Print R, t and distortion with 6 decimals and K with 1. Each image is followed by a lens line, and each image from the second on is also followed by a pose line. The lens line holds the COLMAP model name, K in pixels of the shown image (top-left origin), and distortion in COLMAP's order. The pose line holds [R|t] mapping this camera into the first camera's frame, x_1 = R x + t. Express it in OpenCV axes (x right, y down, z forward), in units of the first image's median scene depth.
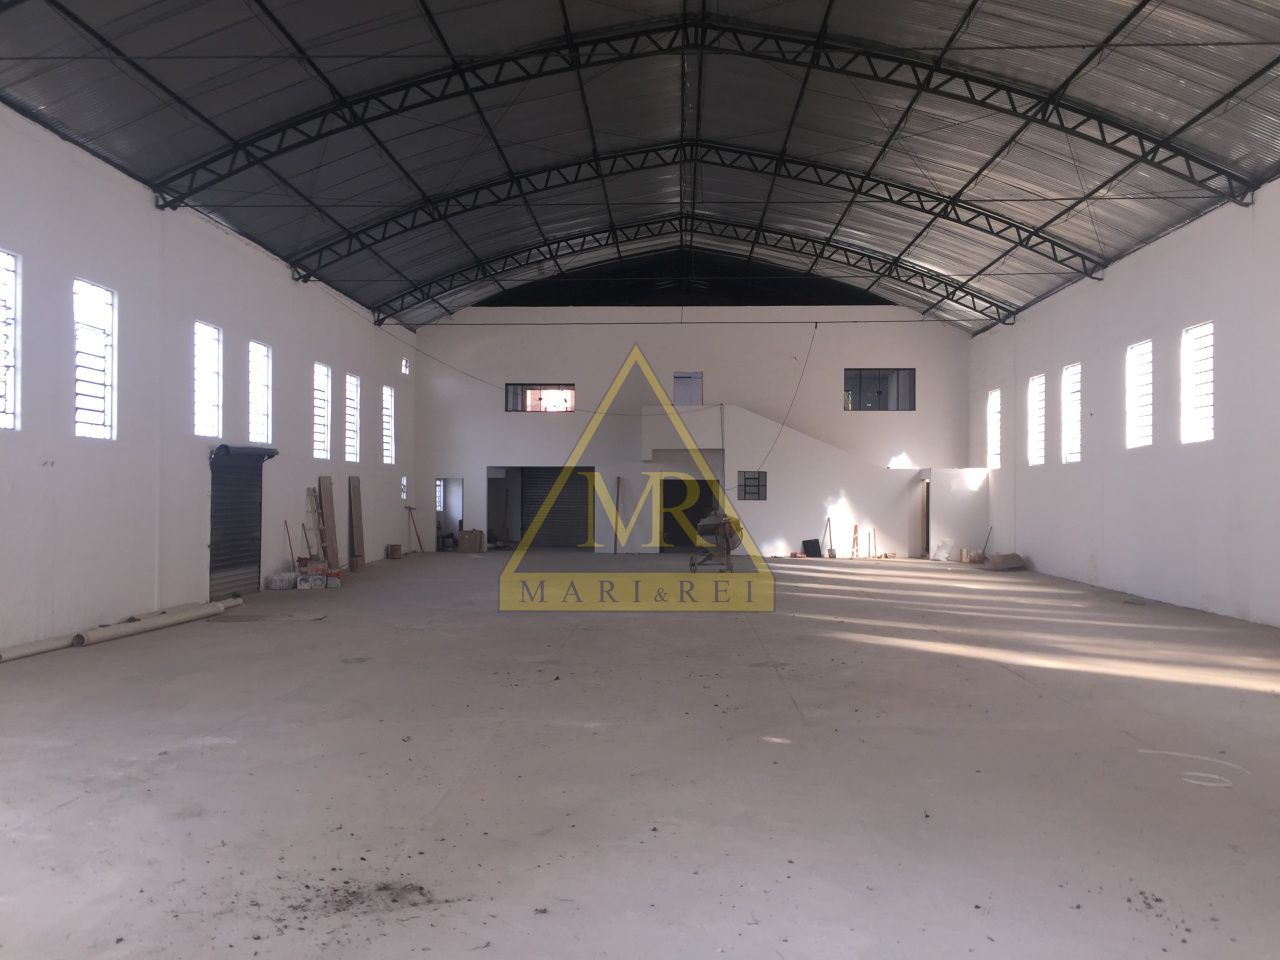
lens RADIAL K [[1094.6, 0, 646.7], [0, 1094.6, 478.7], [0, 0, 1]] dist [0.081758, -0.104787]
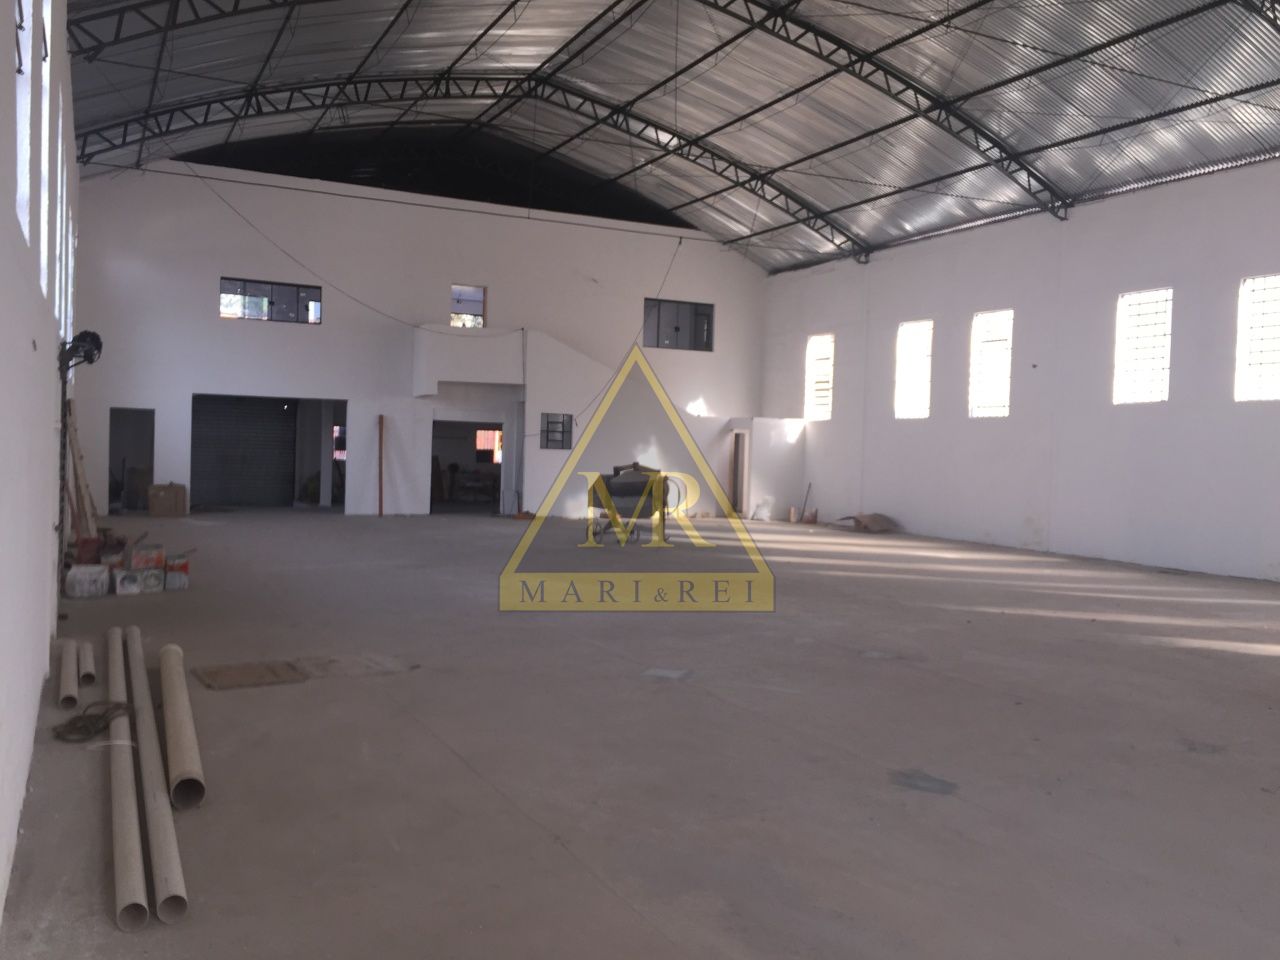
lens RADIAL K [[1094.6, 0, 646.7], [0, 1094.6, 478.7], [0, 0, 1]] dist [0.081758, -0.104787]
pose [[0.878658, 0.004839, 0.477427, -0.257672], [-0.028730, 0.998673, 0.042753, 0.005091], [-0.476586, -0.051281, 0.877631, 0.267991]]
